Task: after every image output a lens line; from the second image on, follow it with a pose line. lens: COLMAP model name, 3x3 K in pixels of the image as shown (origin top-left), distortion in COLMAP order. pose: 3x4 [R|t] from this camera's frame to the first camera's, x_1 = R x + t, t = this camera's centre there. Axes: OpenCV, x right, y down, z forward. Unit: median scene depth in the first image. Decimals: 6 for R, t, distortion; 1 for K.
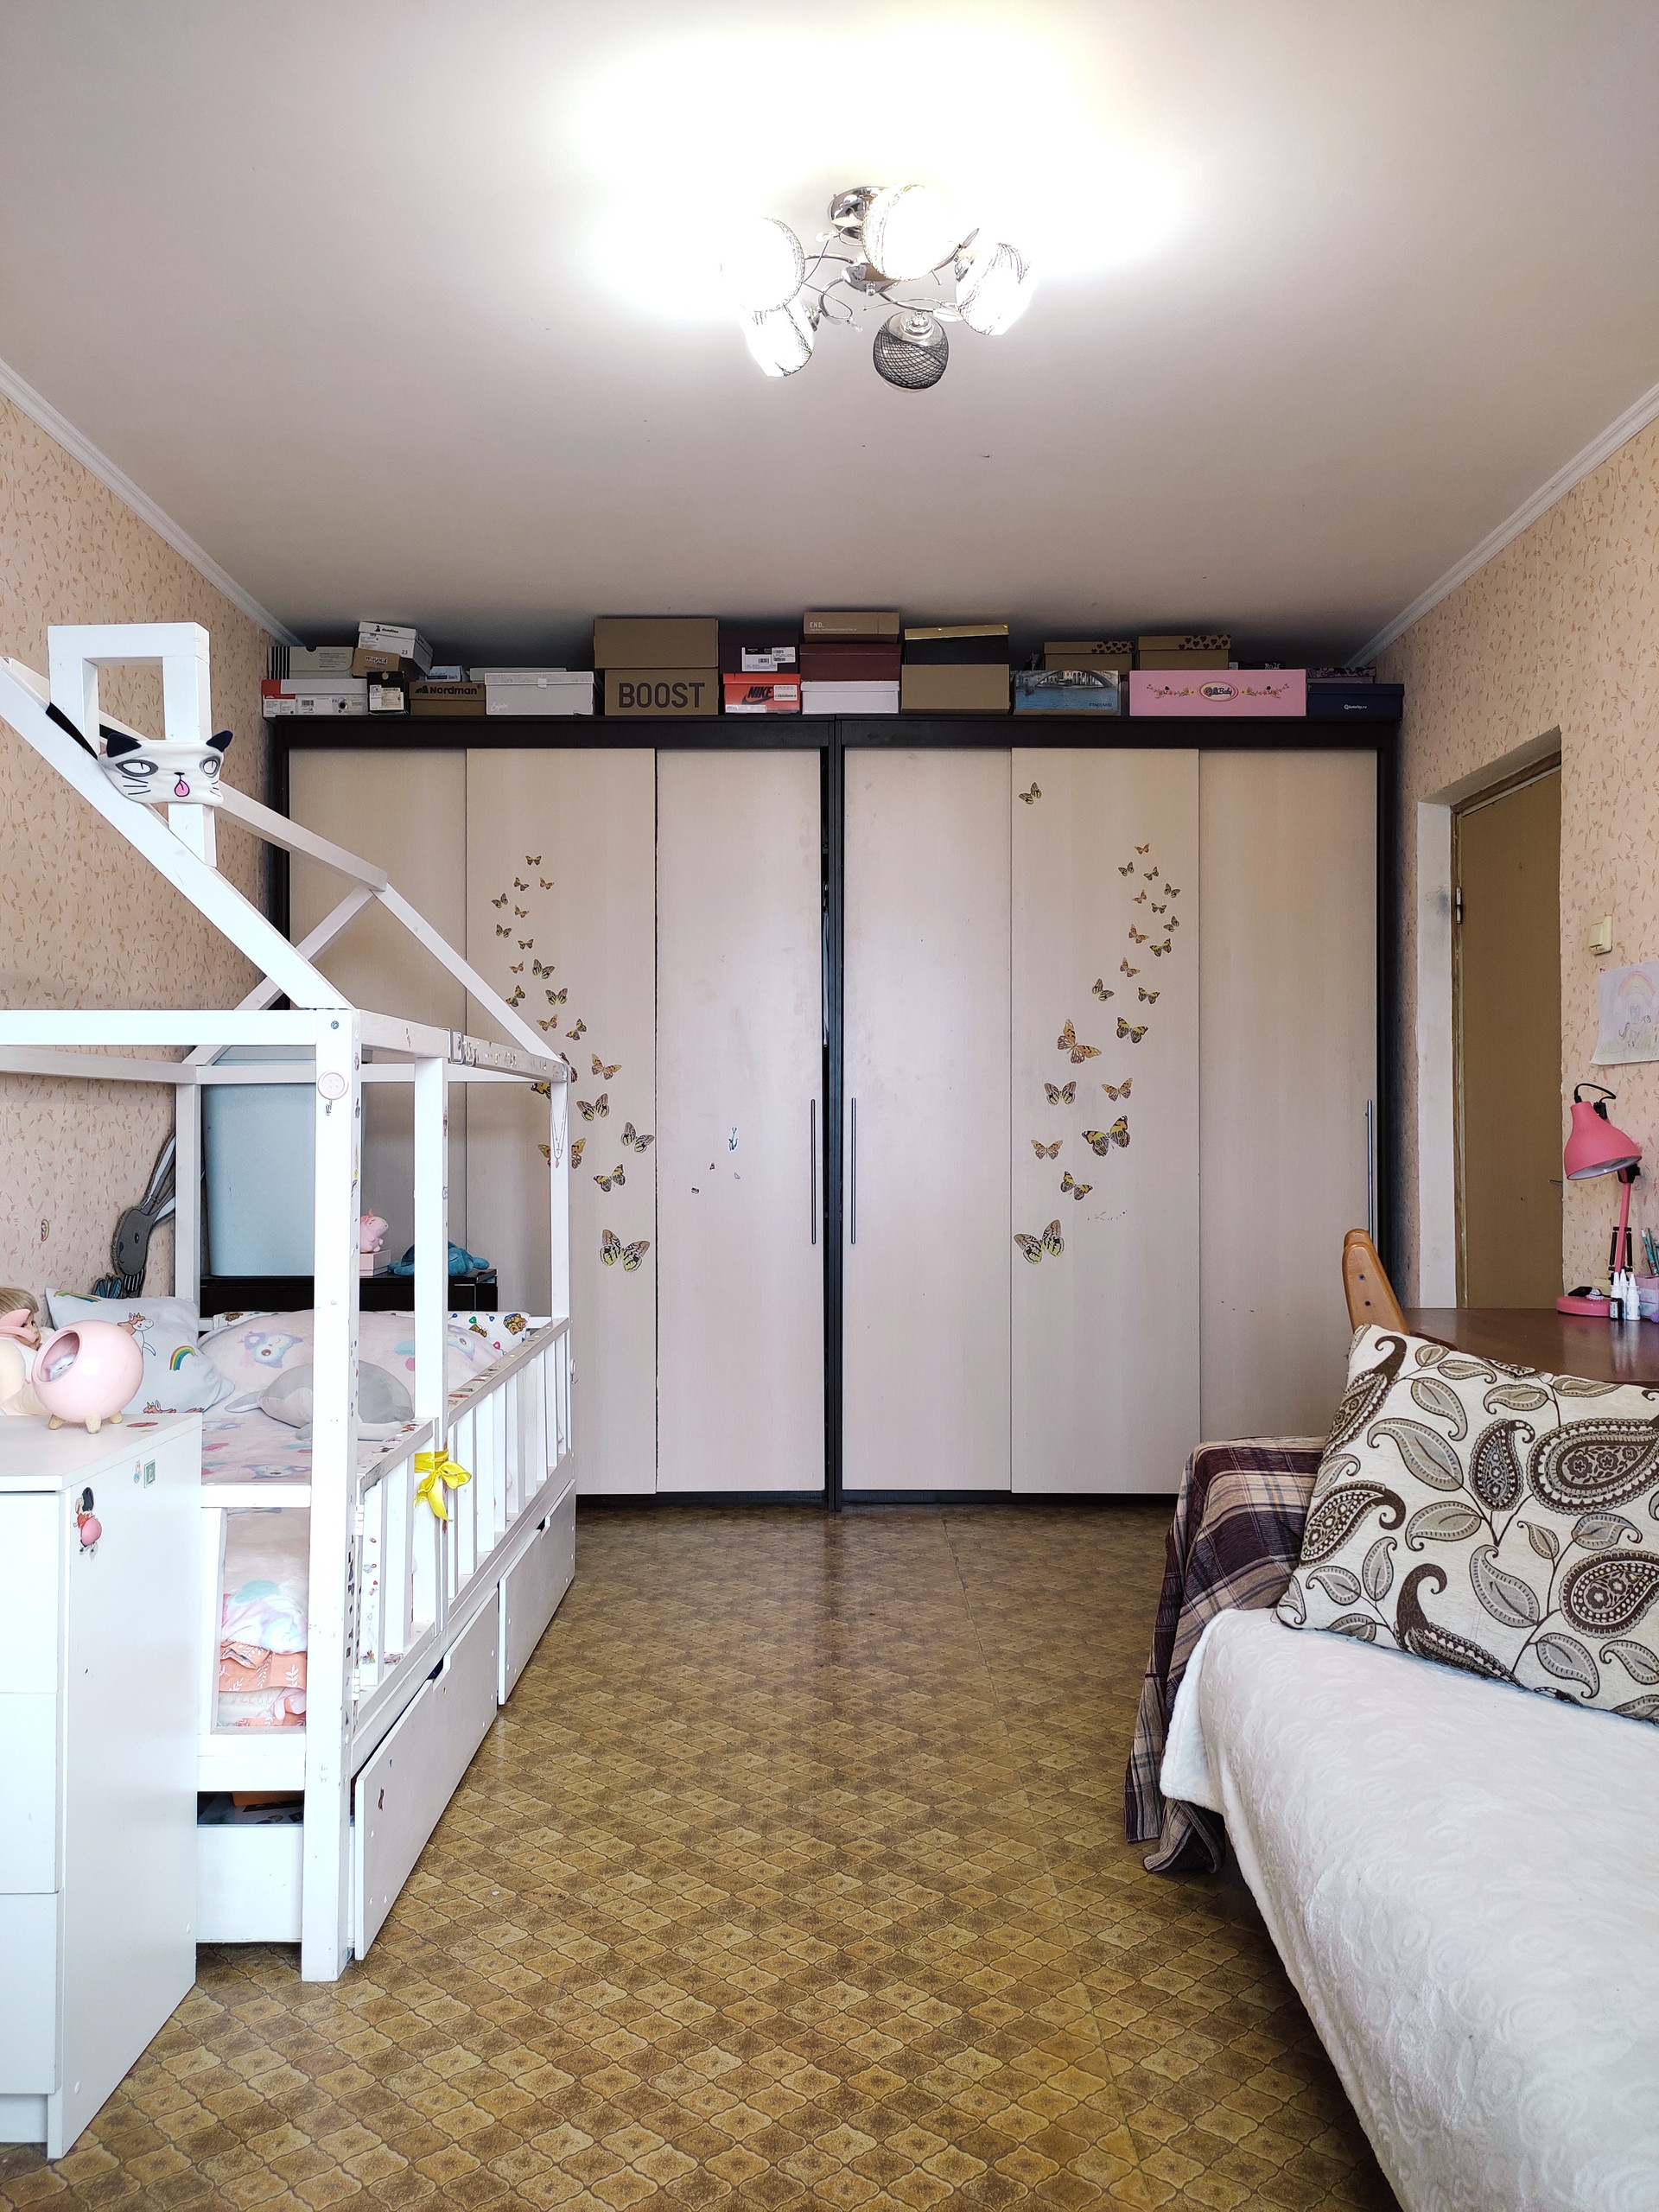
lens RADIAL K [[1641.8, 0, 822.4], [0, 1641.8, 1094.0], [0, 0, 1]] dist [0.064845, -0.072266]
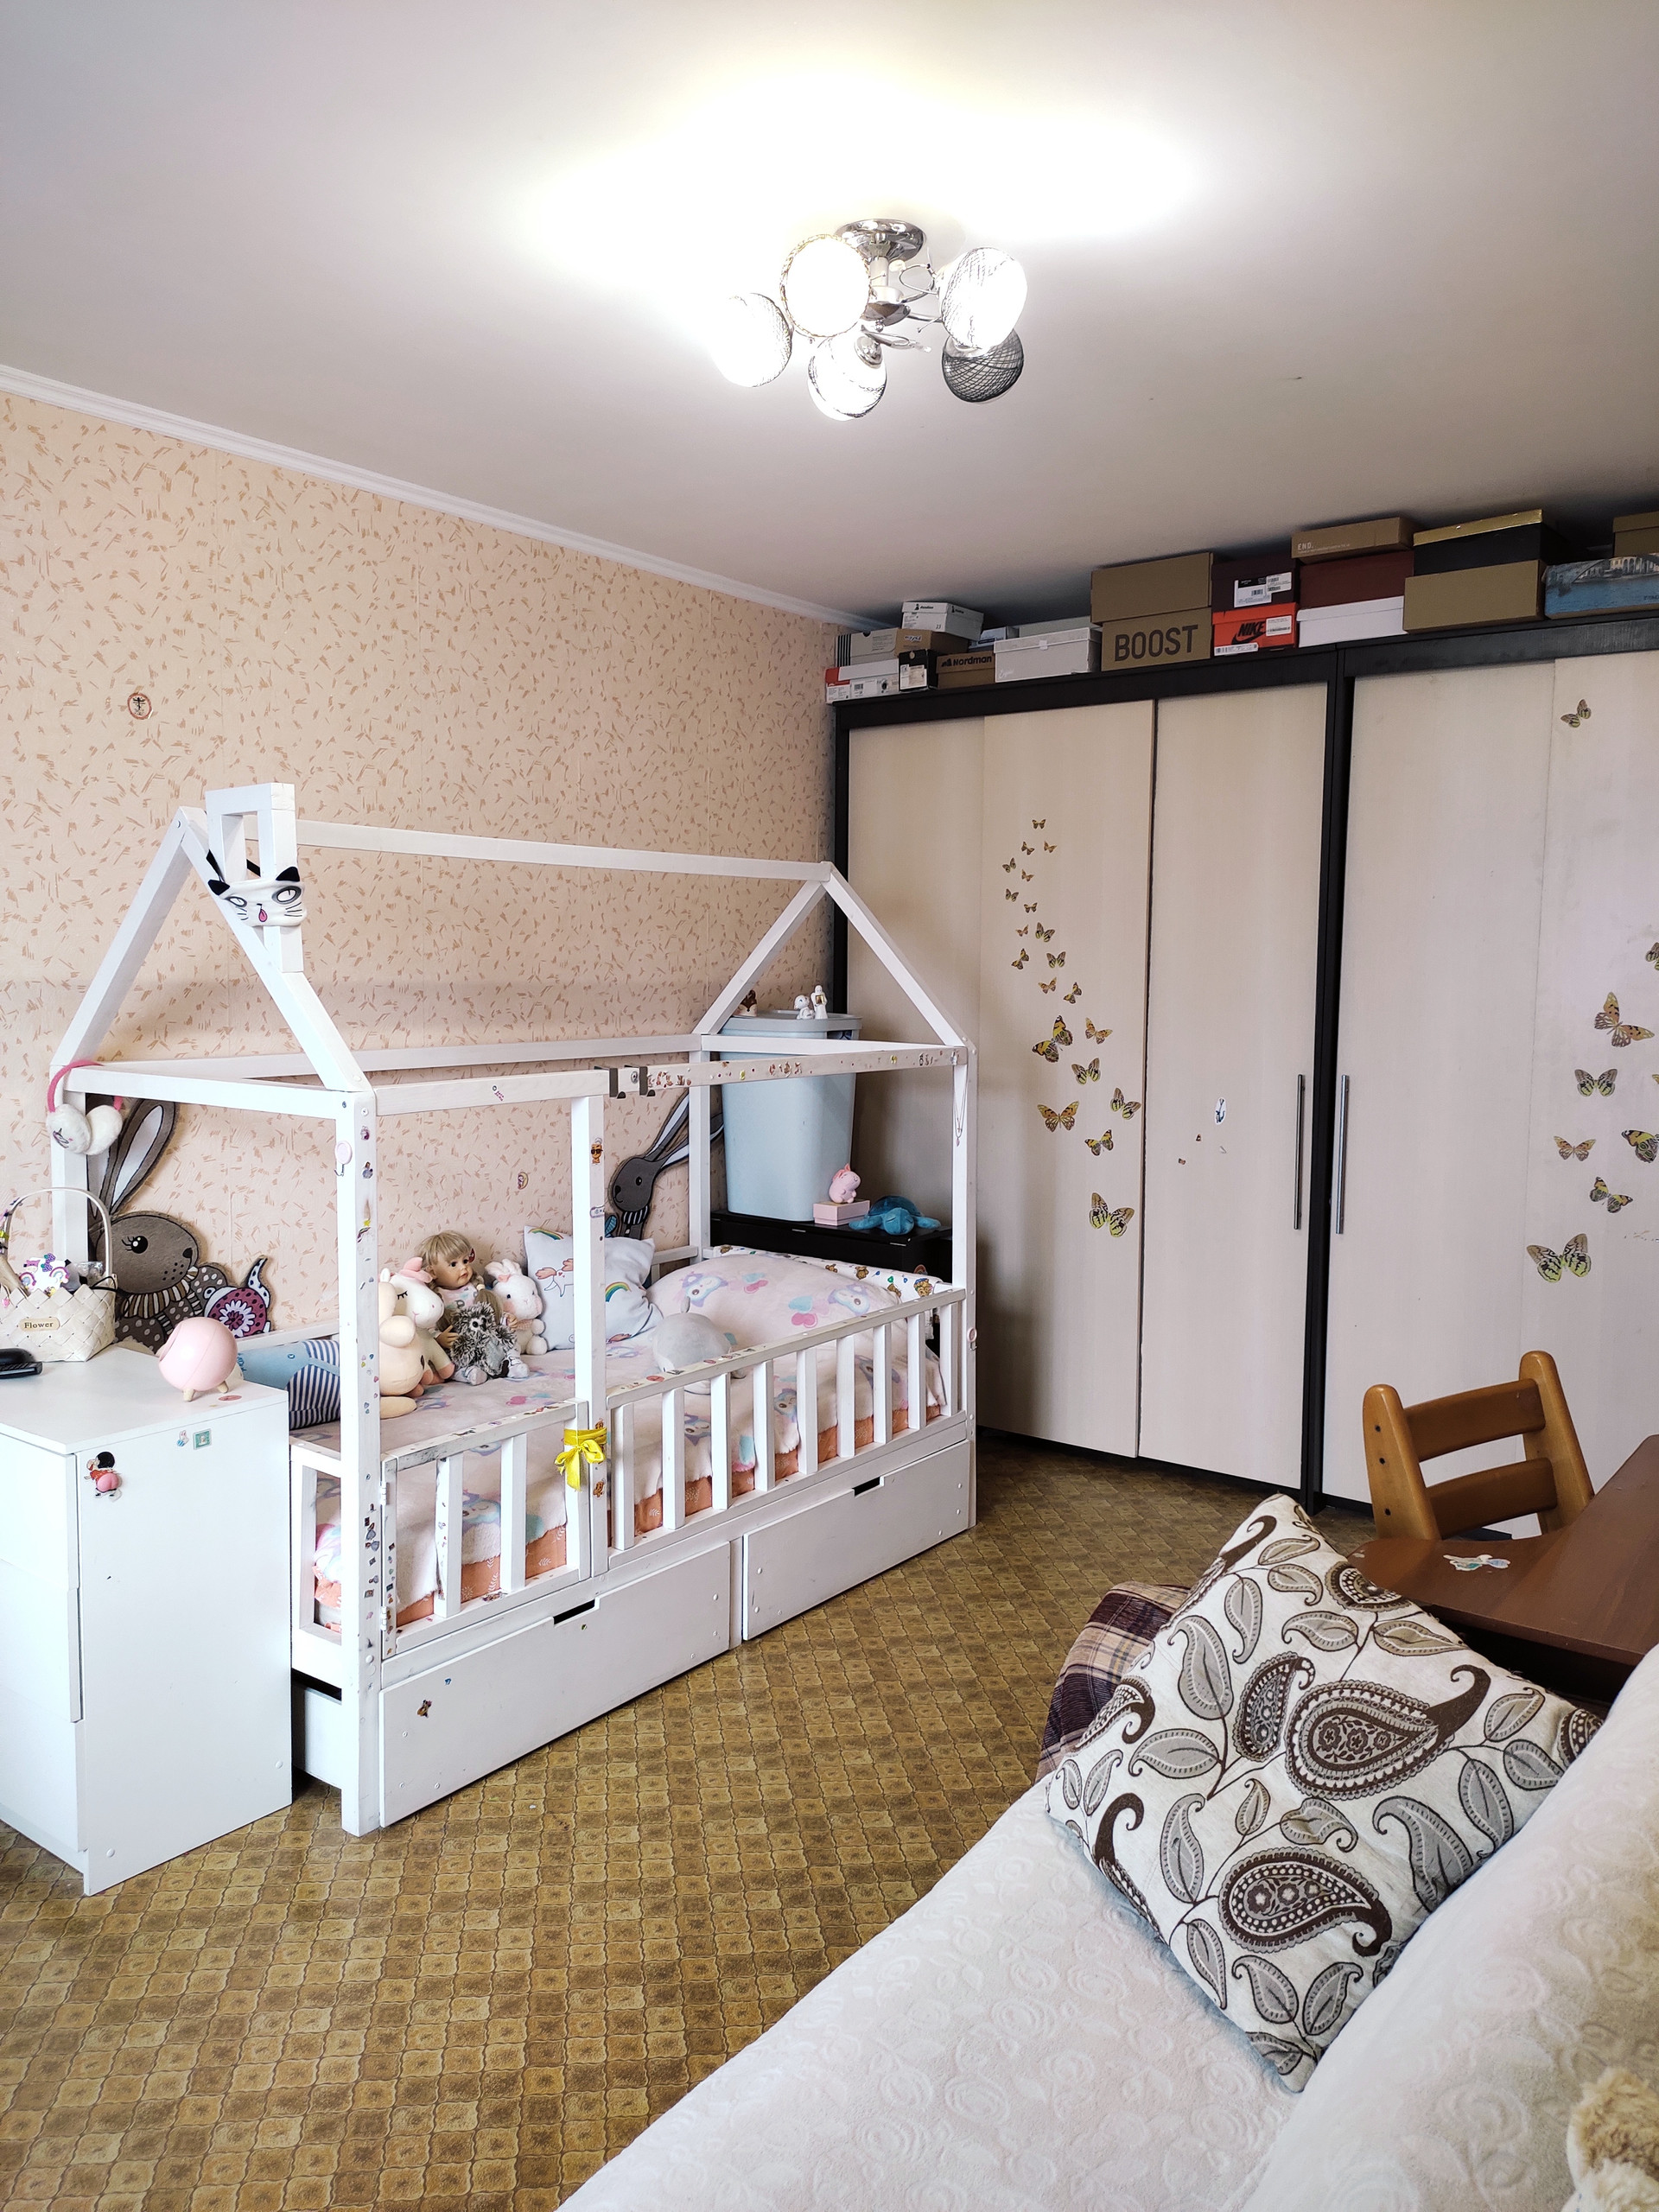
lens RADIAL K [[1641.8, 0, 820.2], [0, 1641.8, 1092.1], [0, 0, 1]] dist [0.064845, -0.072266]
pose [[0.795324, 0.058298, -0.603374, 0.343127], [0.002717, 0.995012, 0.099718, -0.080772], [0.606178, -0.080948, 0.791199, 0.108594]]
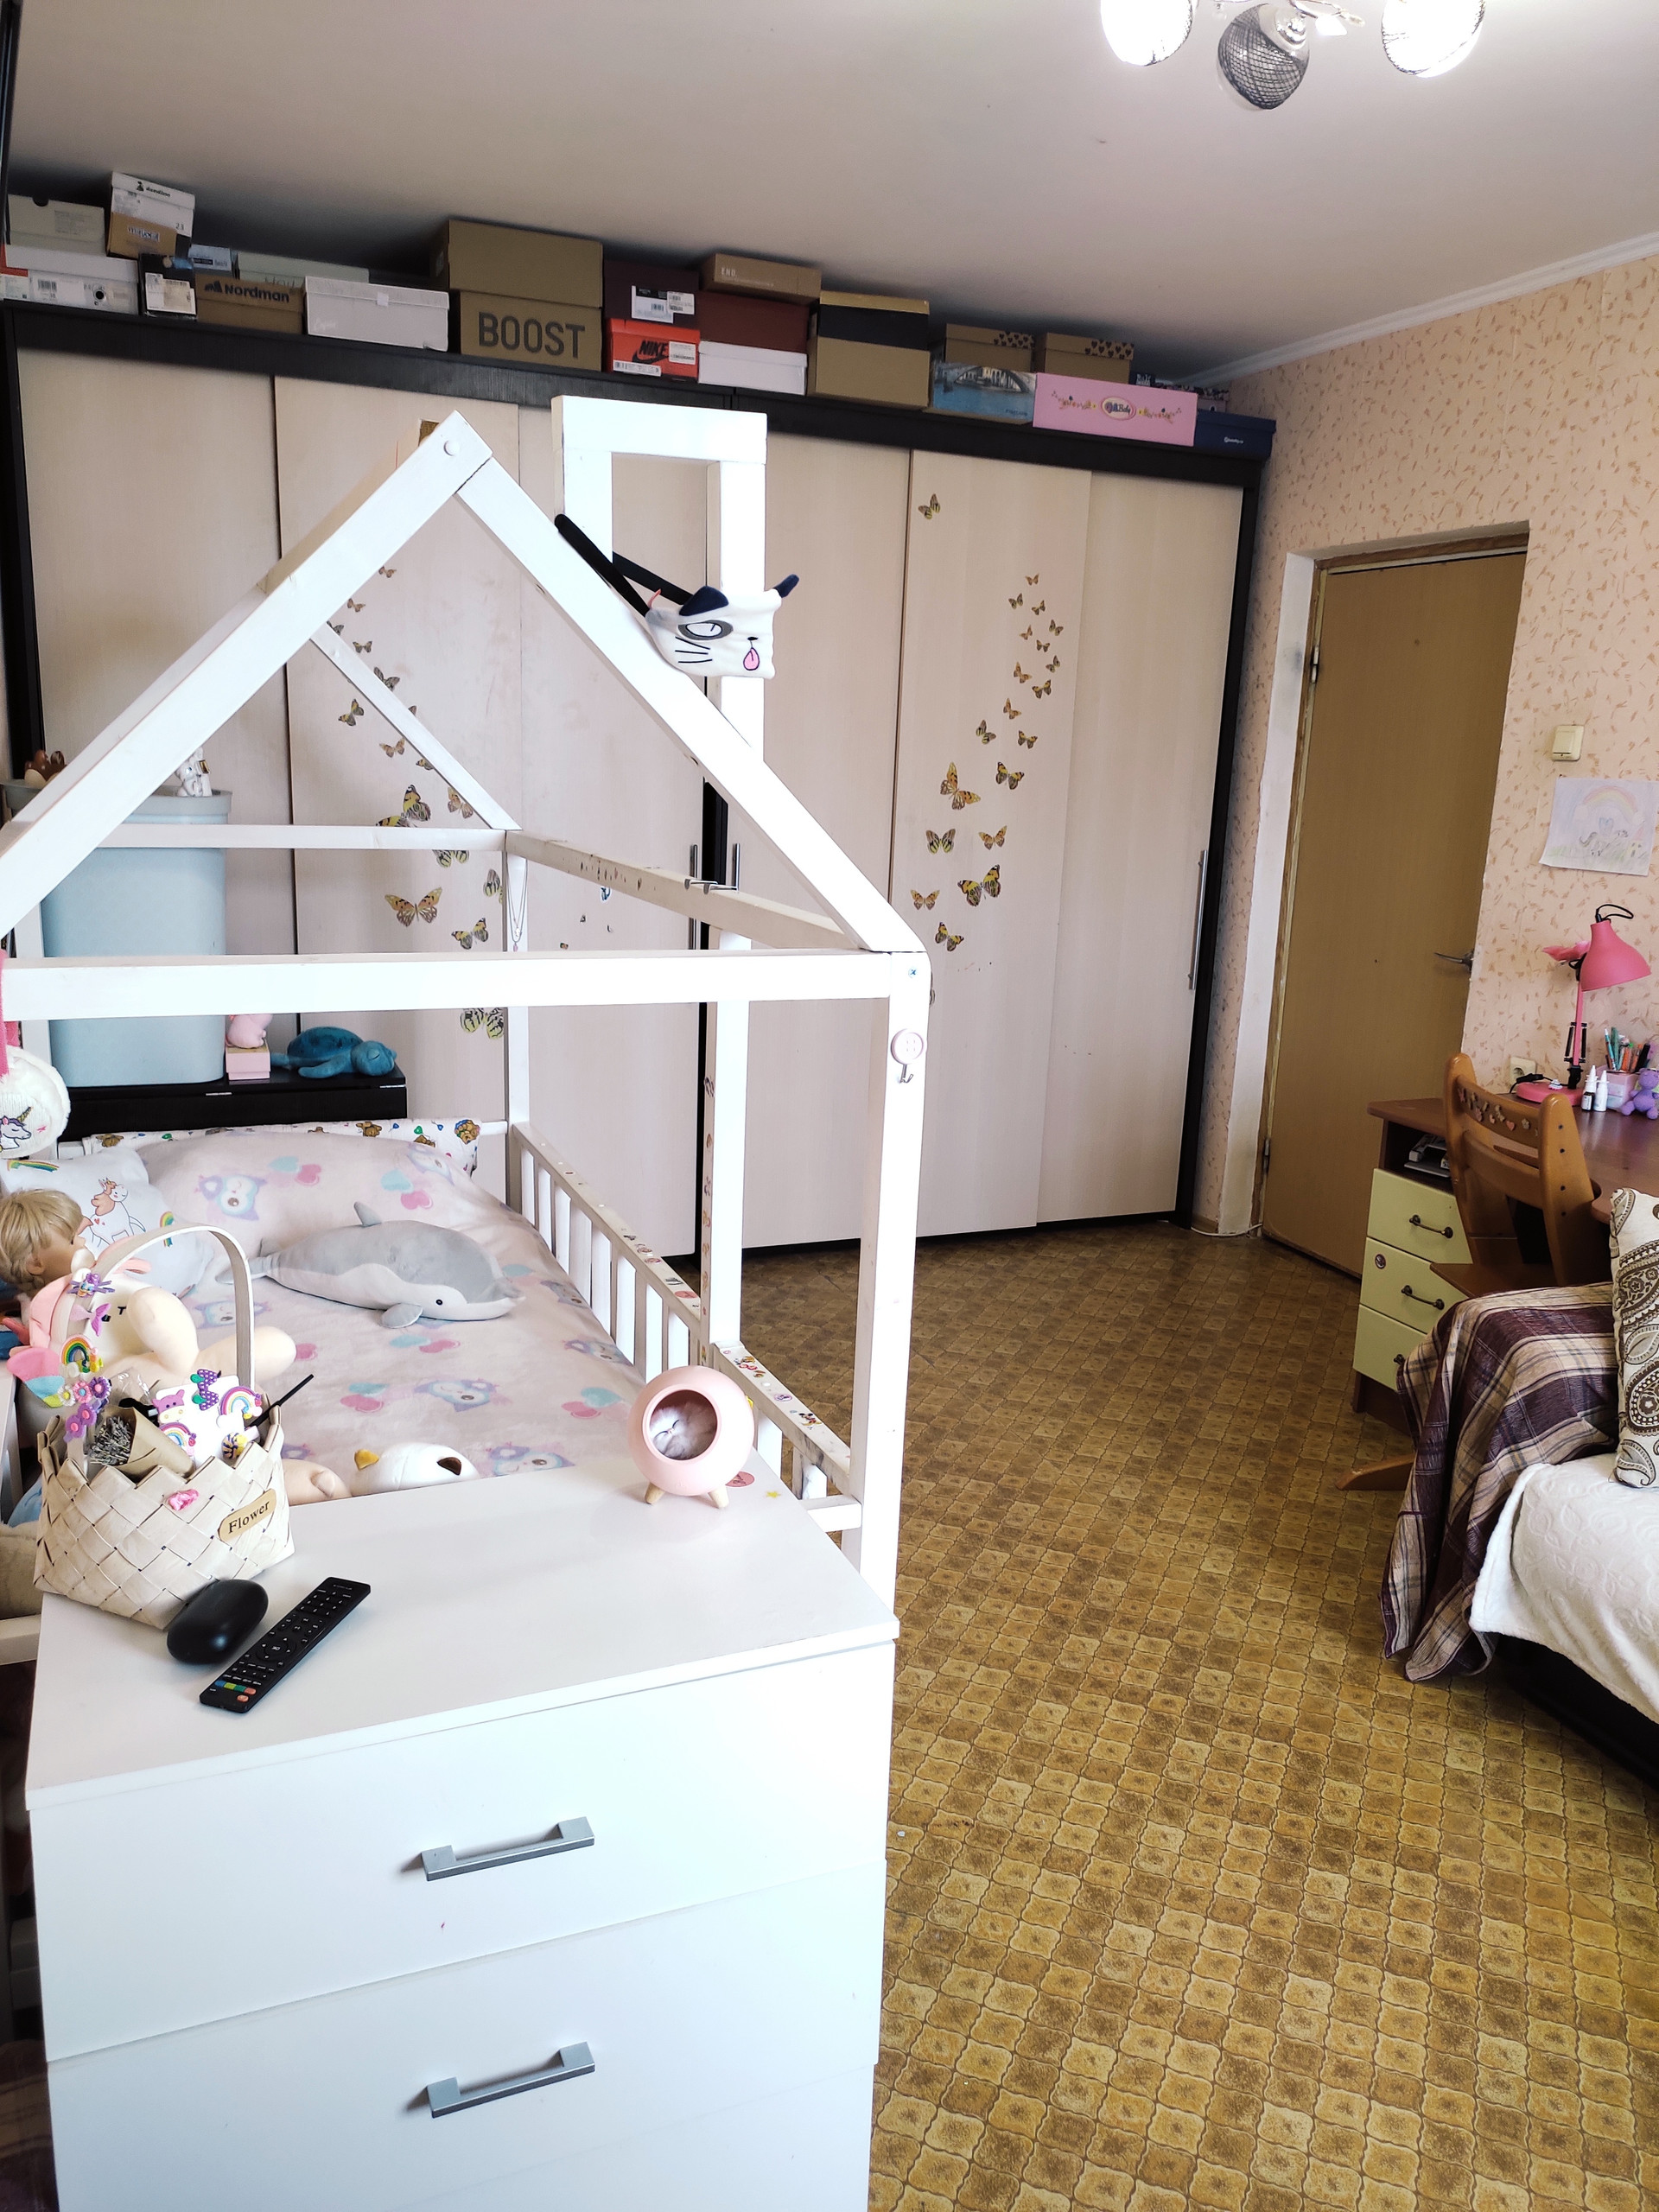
lens RADIAL K [[1641.8, 0, 821.4], [0, 1641.8, 1097.1], [0, 0, 1]] dist [0.064845, -0.072266]
pose [[0.922732, -0.047839, 0.382463, -0.298875], [-0.046462, 0.971228, 0.233576, -0.077660], [-0.382633, -0.233298, 0.893960, 0.134925]]
